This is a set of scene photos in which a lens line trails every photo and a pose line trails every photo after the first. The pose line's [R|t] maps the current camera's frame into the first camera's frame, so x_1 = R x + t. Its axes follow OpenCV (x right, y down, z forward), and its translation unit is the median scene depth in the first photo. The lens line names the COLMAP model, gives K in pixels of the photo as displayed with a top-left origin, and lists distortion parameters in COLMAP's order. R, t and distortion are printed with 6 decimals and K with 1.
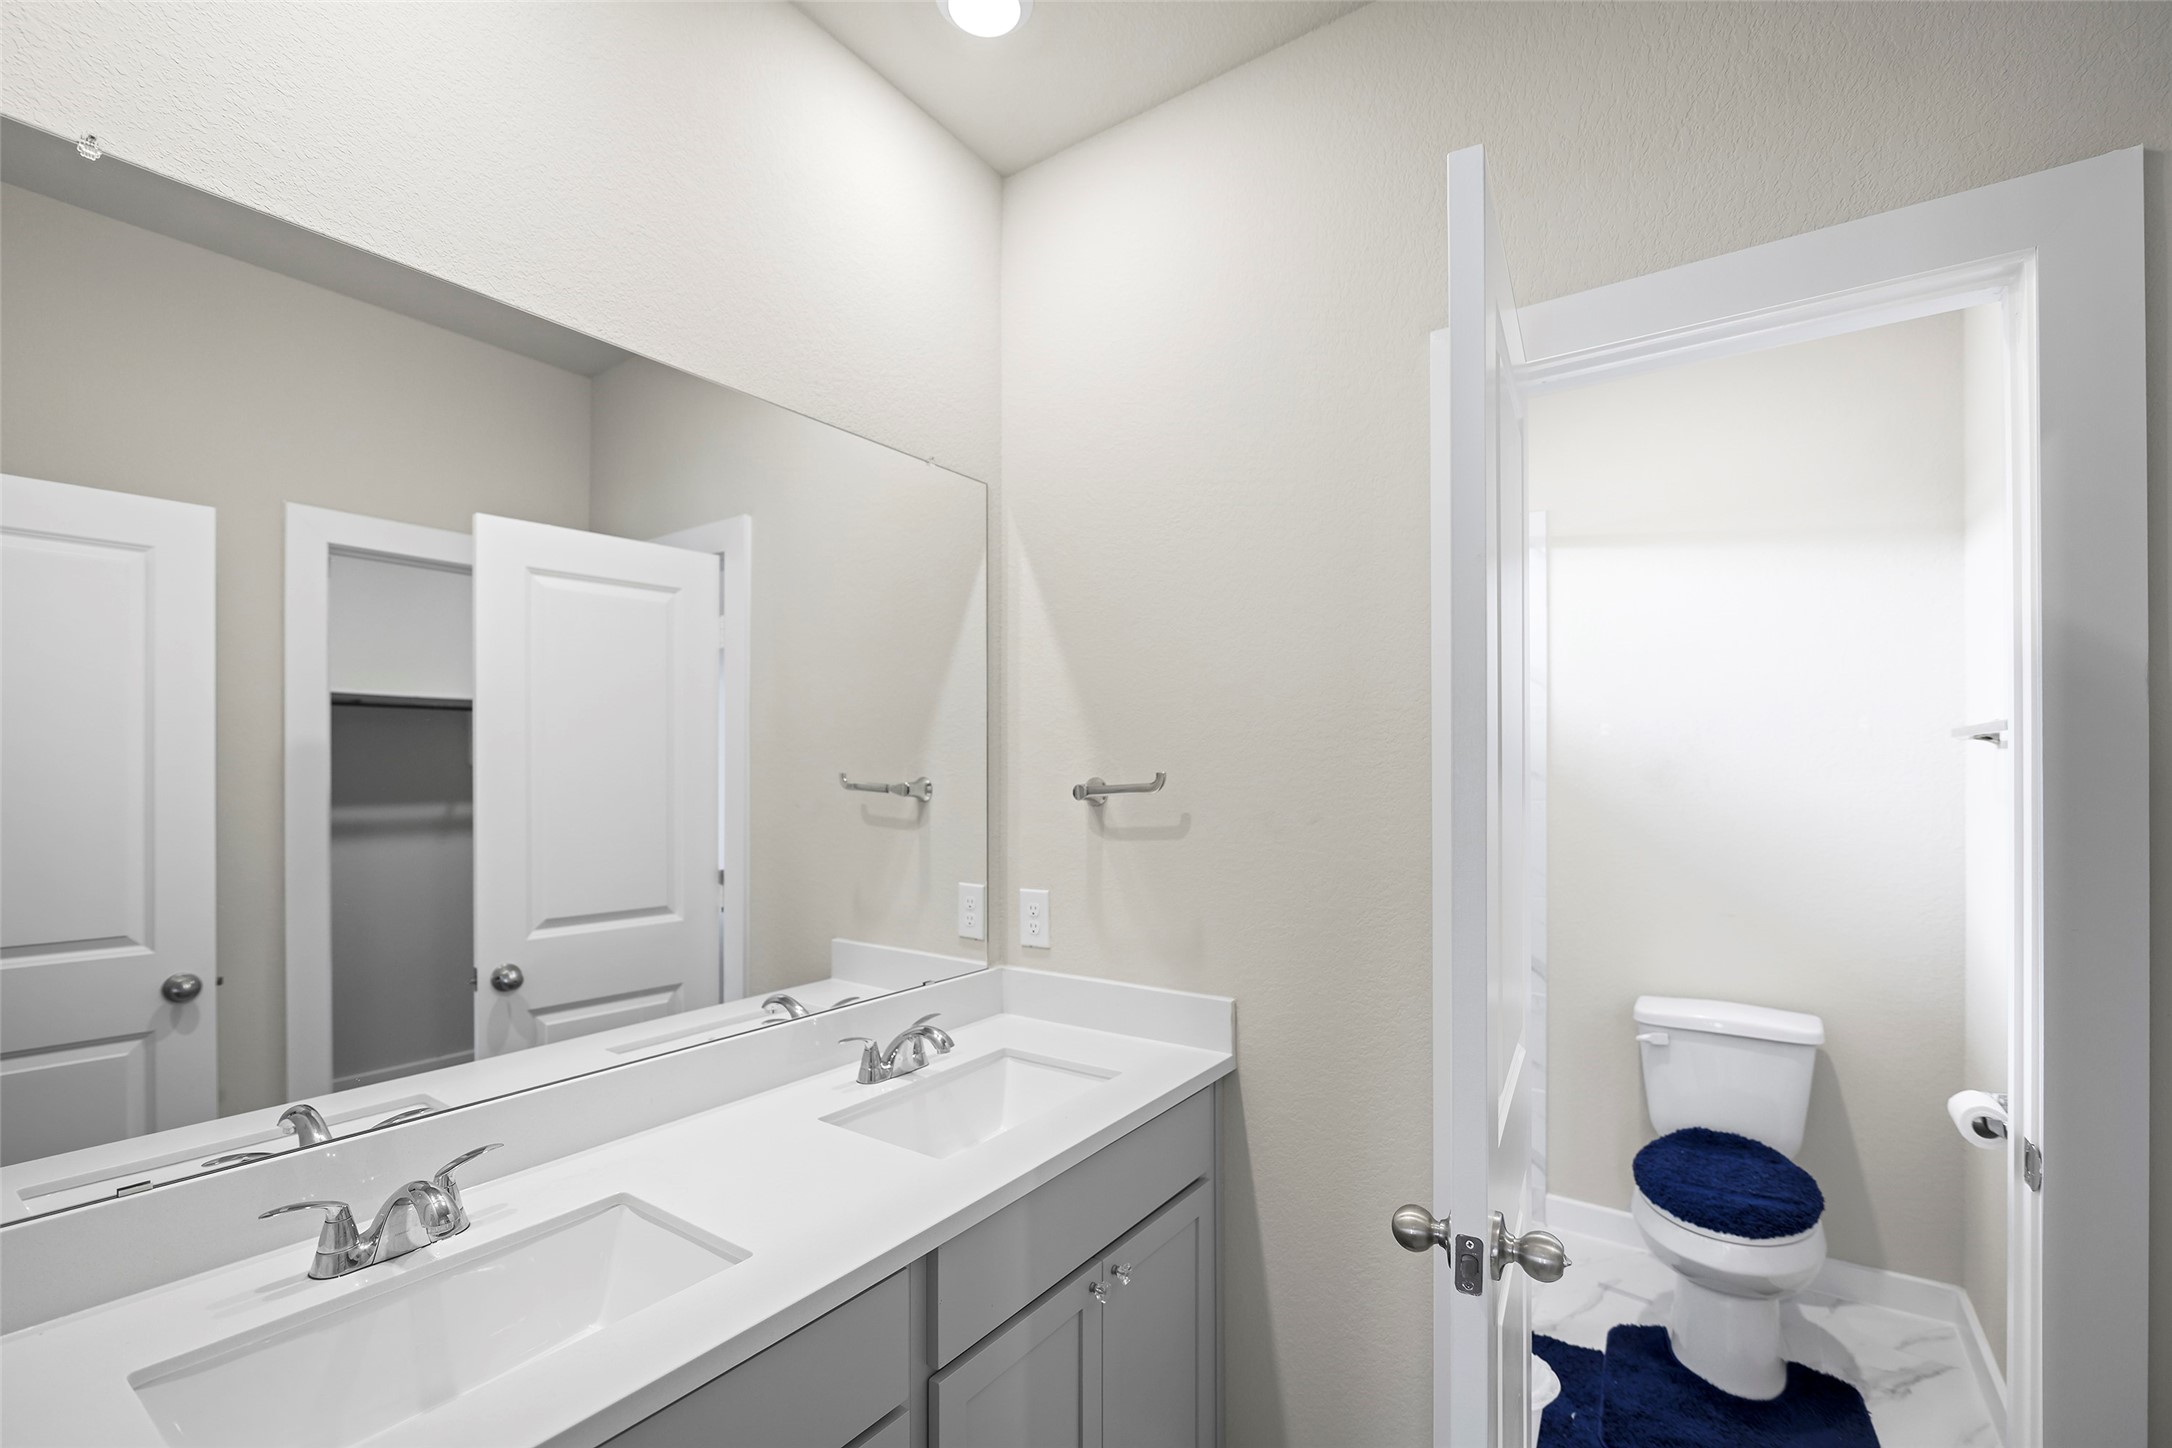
lens RADIAL K [[943.7, 0, 1084.6], [0, 943.7, 759.7], [0, 0, 1]] dist [-0.000025, -0.000330]
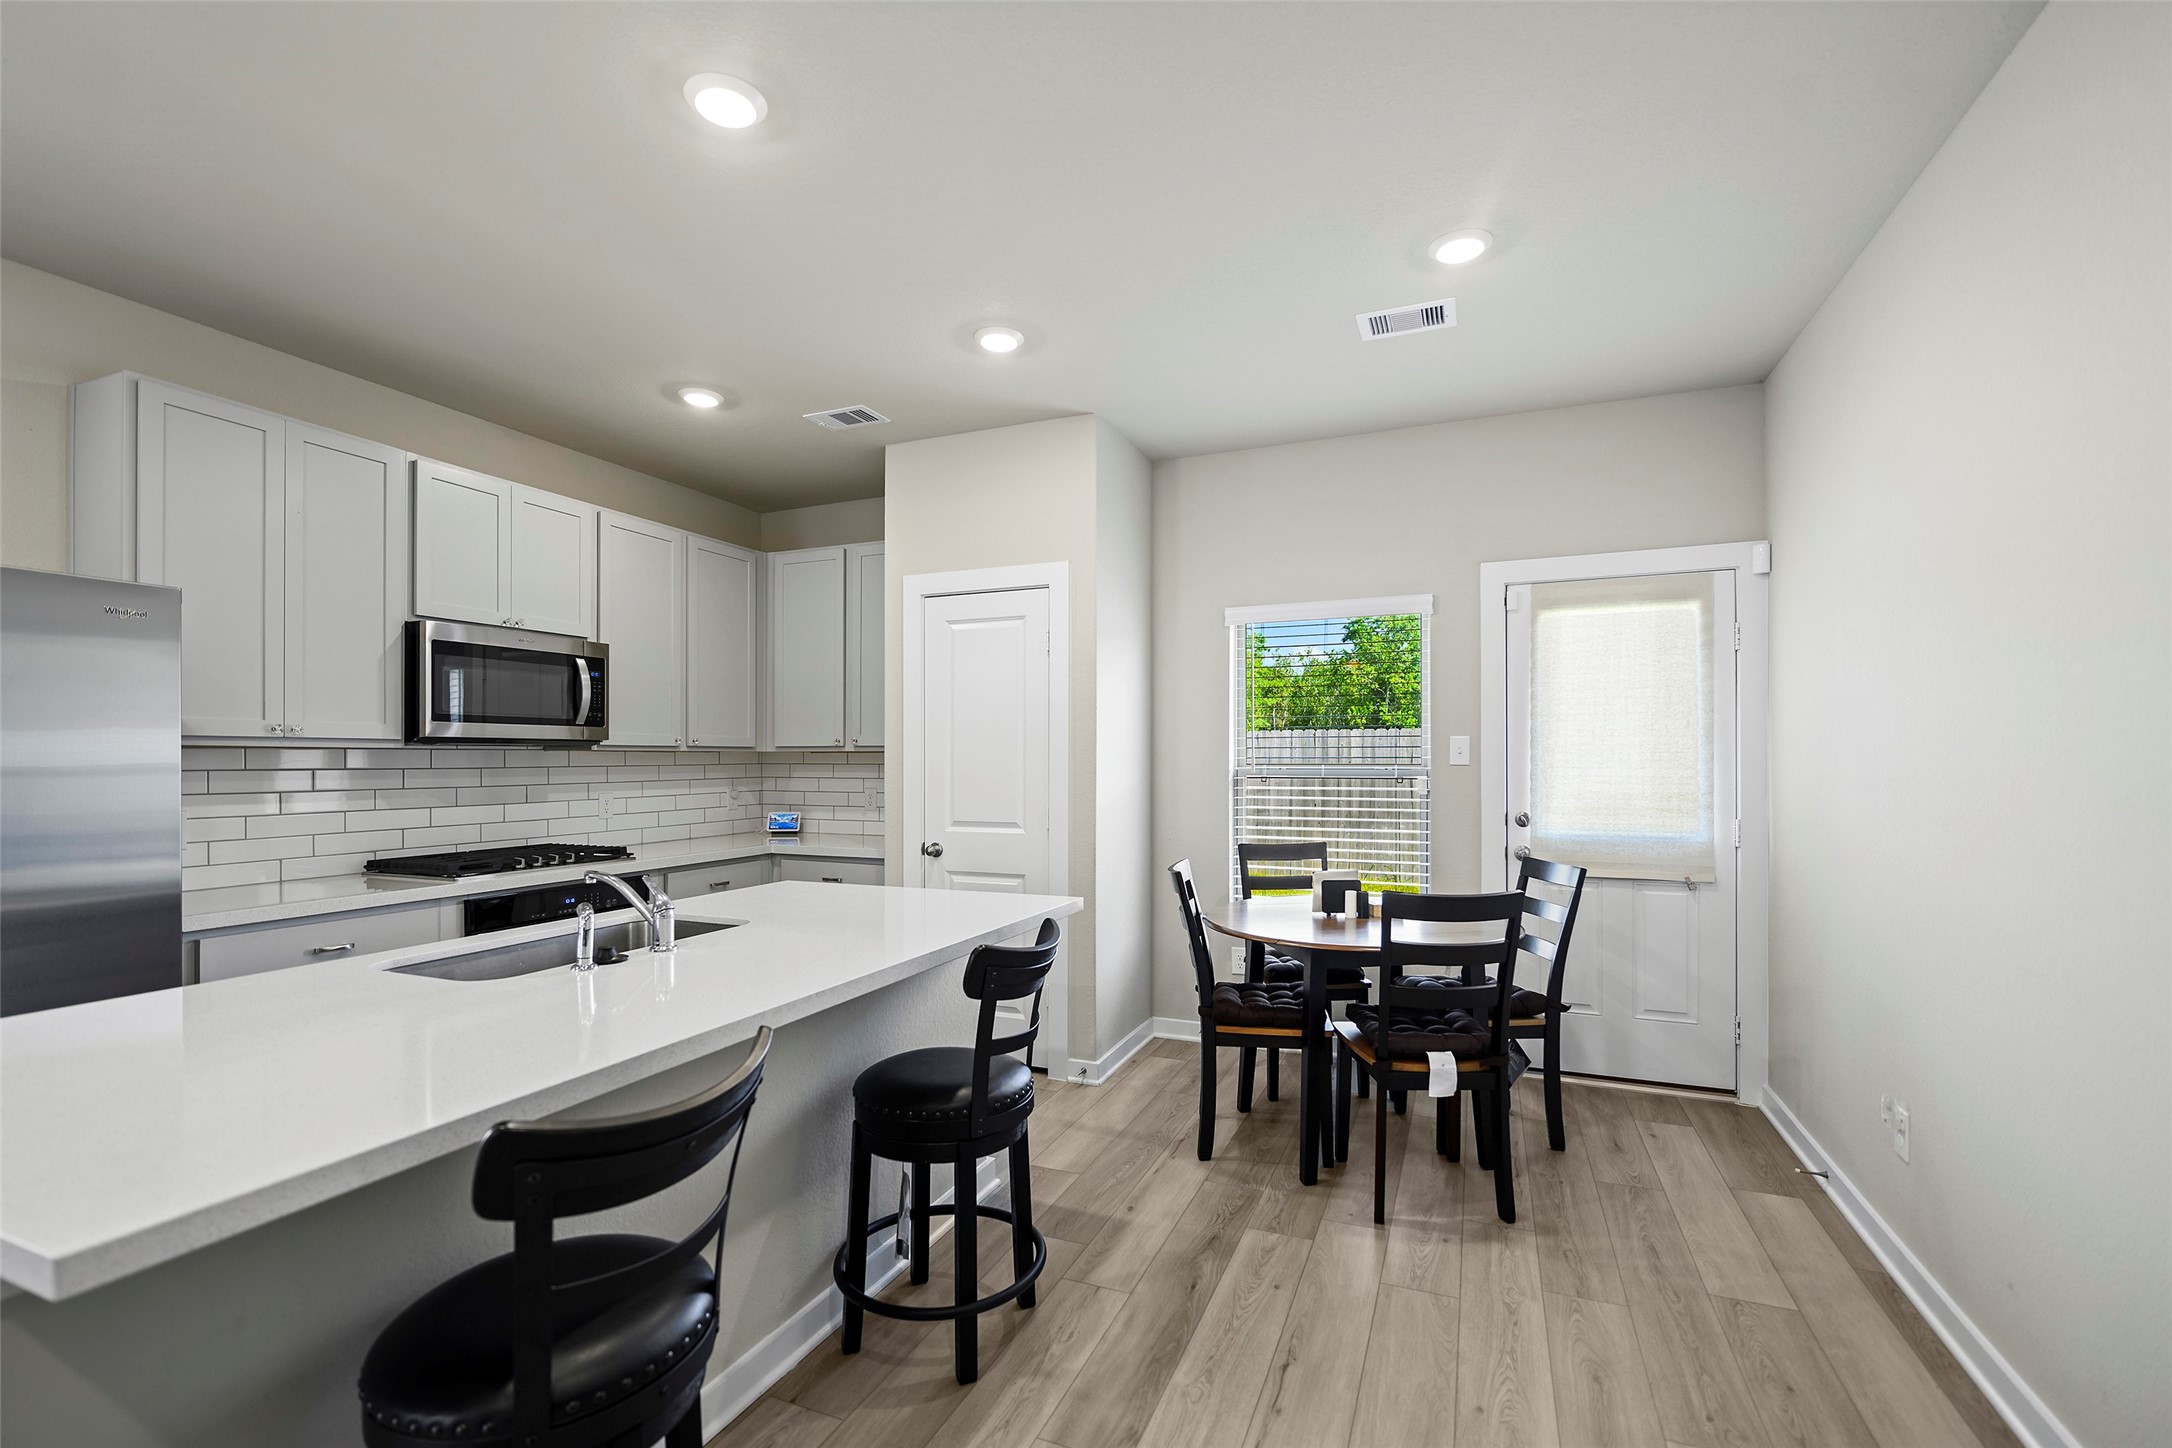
lens RADIAL K [[943.7, 0, 1084.6], [0, 943.7, 759.7], [0, 0, 1]] dist [-0.000025, -0.000330]
pose [[0.219927, -0.001267, -0.975515, 1.203191], [0.017757, 0.999839, 0.002704, 0.055929], [0.975355, -0.017917, 0.219914, 0.859351]]
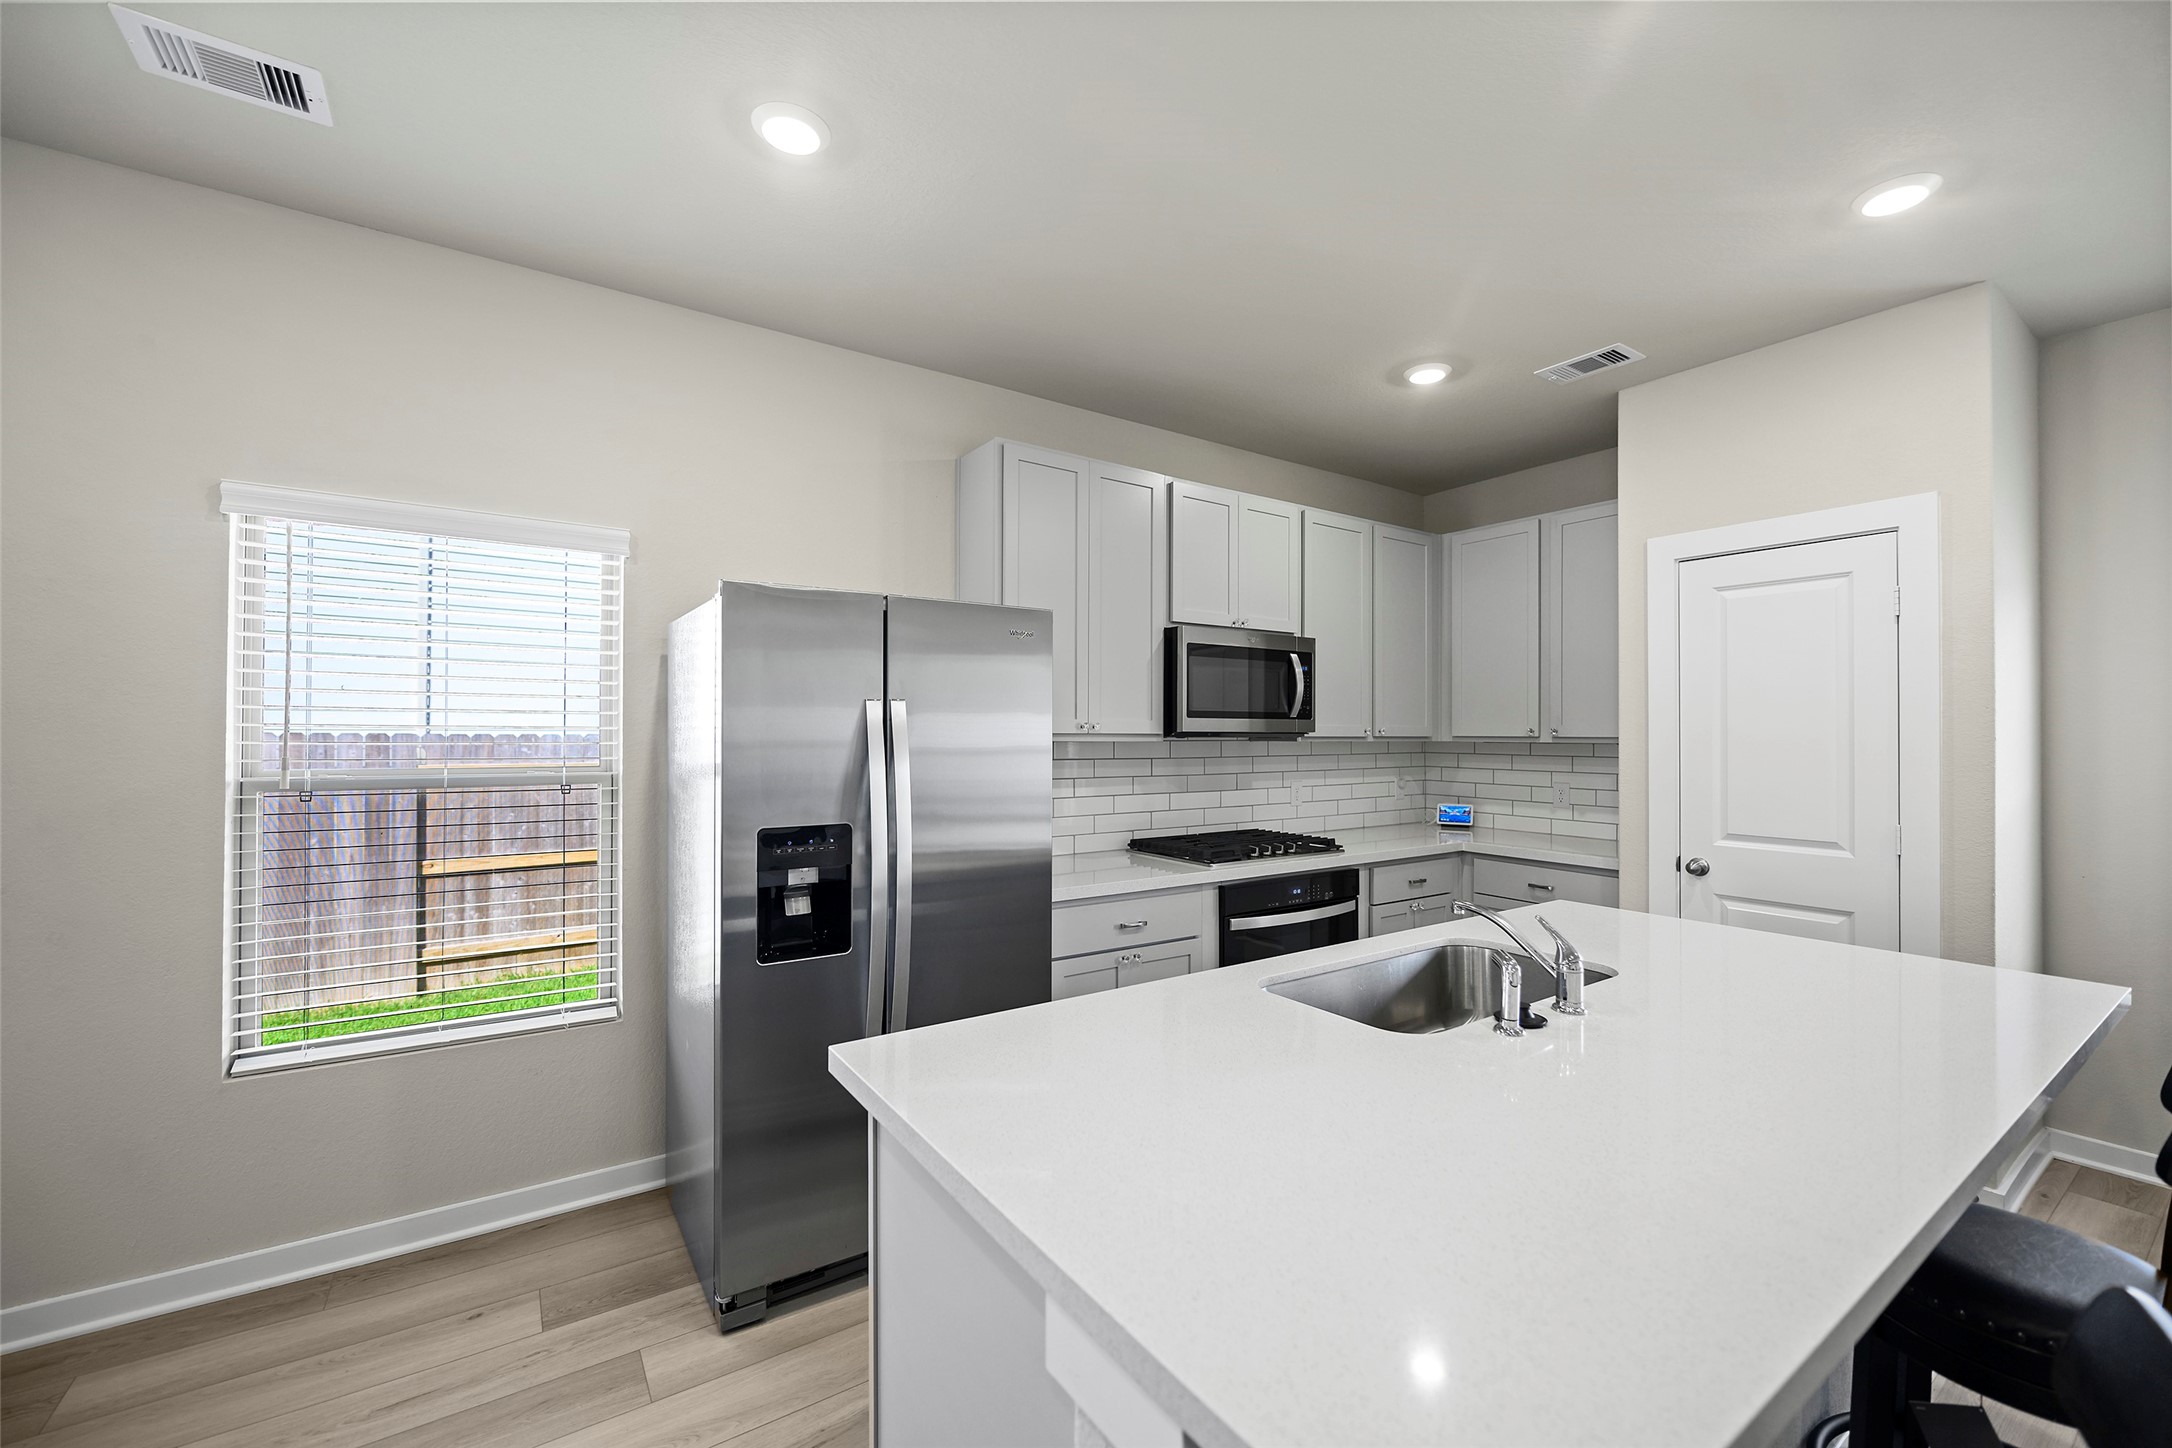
lens RADIAL K [[873.4, 0, 1086.0], [0, 873.4, 724.0], [0, 0, 1]] dist [-0.000443, -0.000306]
pose [[-0.344405, -0.013856, -0.938719, 1.006189], [0.009767, 0.999784, -0.018341, 0.020123], [0.938770, -0.015485, -0.344195, 0.552757]]
